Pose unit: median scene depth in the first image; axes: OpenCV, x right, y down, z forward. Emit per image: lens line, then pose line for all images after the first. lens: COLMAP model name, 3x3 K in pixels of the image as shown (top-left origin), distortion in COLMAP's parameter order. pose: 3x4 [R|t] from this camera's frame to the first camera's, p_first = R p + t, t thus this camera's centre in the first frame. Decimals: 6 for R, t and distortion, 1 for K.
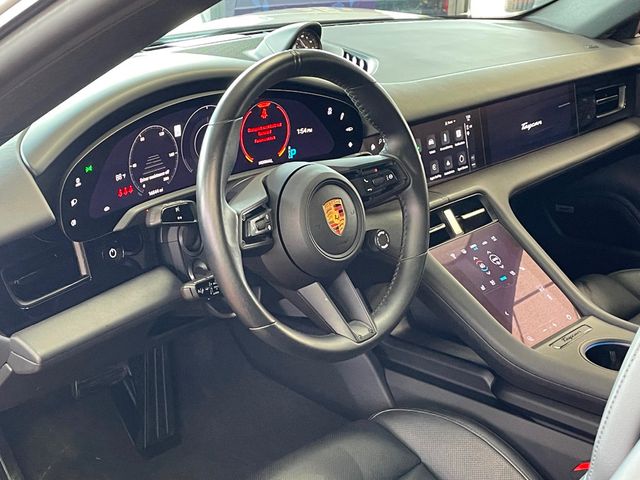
lens RADIAL K [[1006.8, 0, 320.0], [0, 1006.8, 240.0], [0, 0, 1]] dist [0.061211, -0.000750]
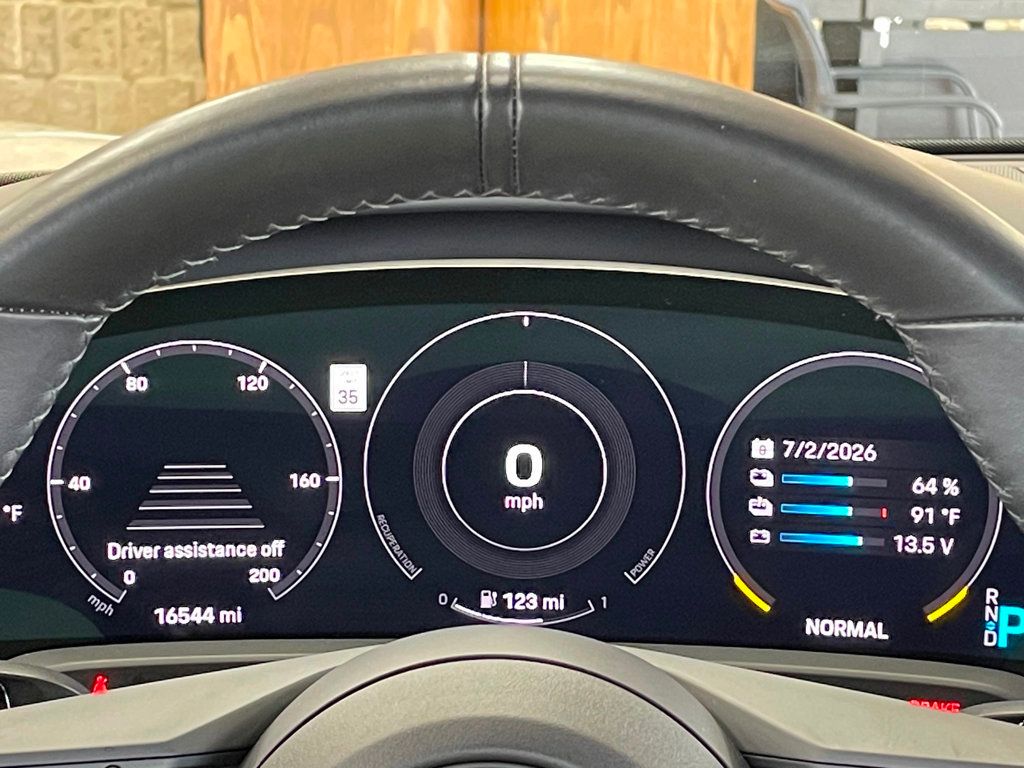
lens RADIAL K [[2441.4, 0, 512.0], [0, 2441.4, 384.0], [0, 0, 1]] dist [-0.030578, 0.678968]
pose [[0.655416, 0.169924, -0.735904, 0.300396], [-0.266616, 0.963687, -0.014935, -0.111563], [0.706644, 0.205993, 0.676921, 0.649392]]
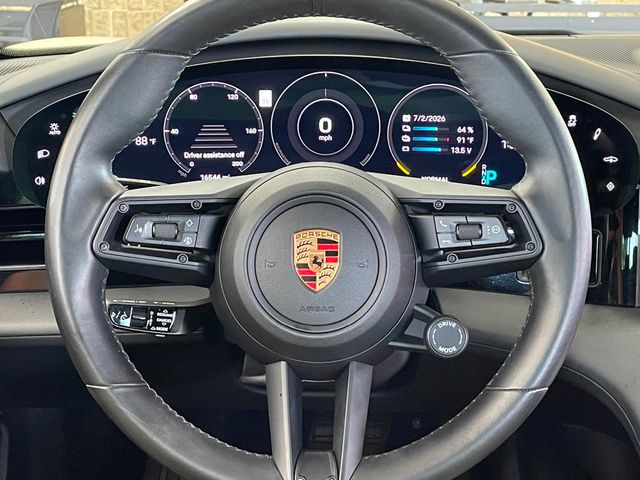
lens RADIAL K [[1006.8, 0, 320.0], [0, 1006.8, 240.0], [0, 0, 1]] dist [0.061211, -0.000750]
pose [[0.660296, 0.211737, -0.720539, 0.398930], [-0.258490, 0.964886, 0.046662, -0.057485], [0.705118, 0.155441, 0.691842, 0.571951]]
